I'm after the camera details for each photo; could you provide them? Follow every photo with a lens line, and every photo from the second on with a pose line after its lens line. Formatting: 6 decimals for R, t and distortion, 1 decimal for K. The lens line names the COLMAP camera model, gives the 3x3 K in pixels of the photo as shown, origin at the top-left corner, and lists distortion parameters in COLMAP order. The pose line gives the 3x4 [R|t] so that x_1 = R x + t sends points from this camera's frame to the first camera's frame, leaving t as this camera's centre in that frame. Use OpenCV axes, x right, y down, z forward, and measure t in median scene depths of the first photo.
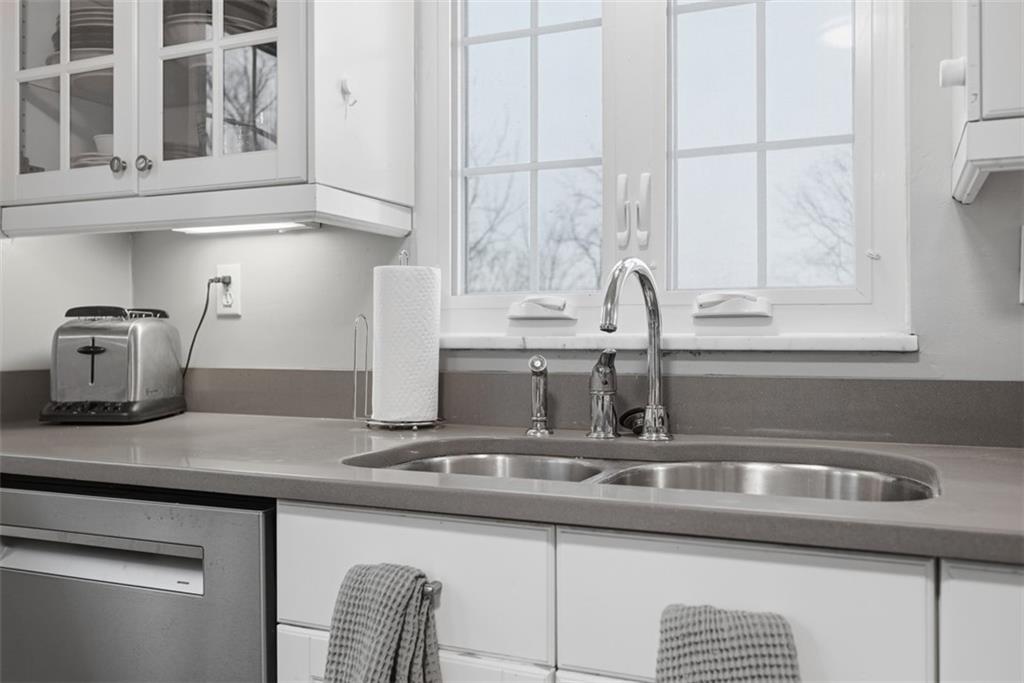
lens RADIAL K [[781.4, 0, 512.0], [0, 781.4, 341.5], [0, 0, 1]] dist [-0.008105, -0.003177]
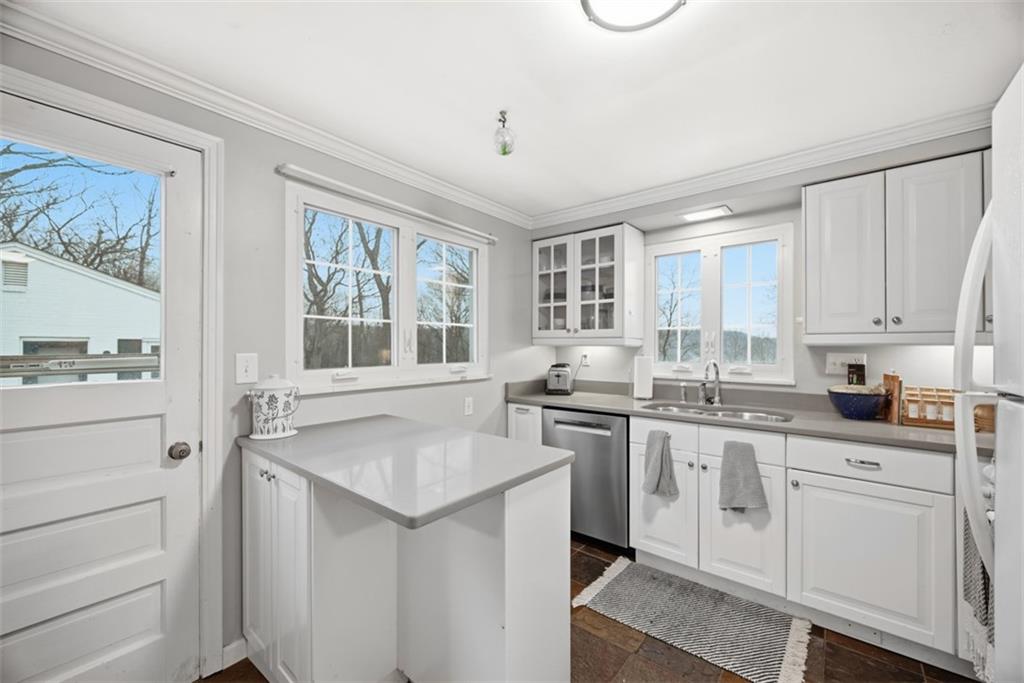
lens RADIAL K [[402.1, 0, 506.7], [0, 402.1, 344.3], [0, 0, 1]] dist [0.000985, 0.000075]
pose [[0.971483, 0.008074, -0.236971, -0.336128], [-0.008341, 0.999965, -0.000125, -0.155981], [0.236961, 0.002098, 0.971517, -1.100334]]
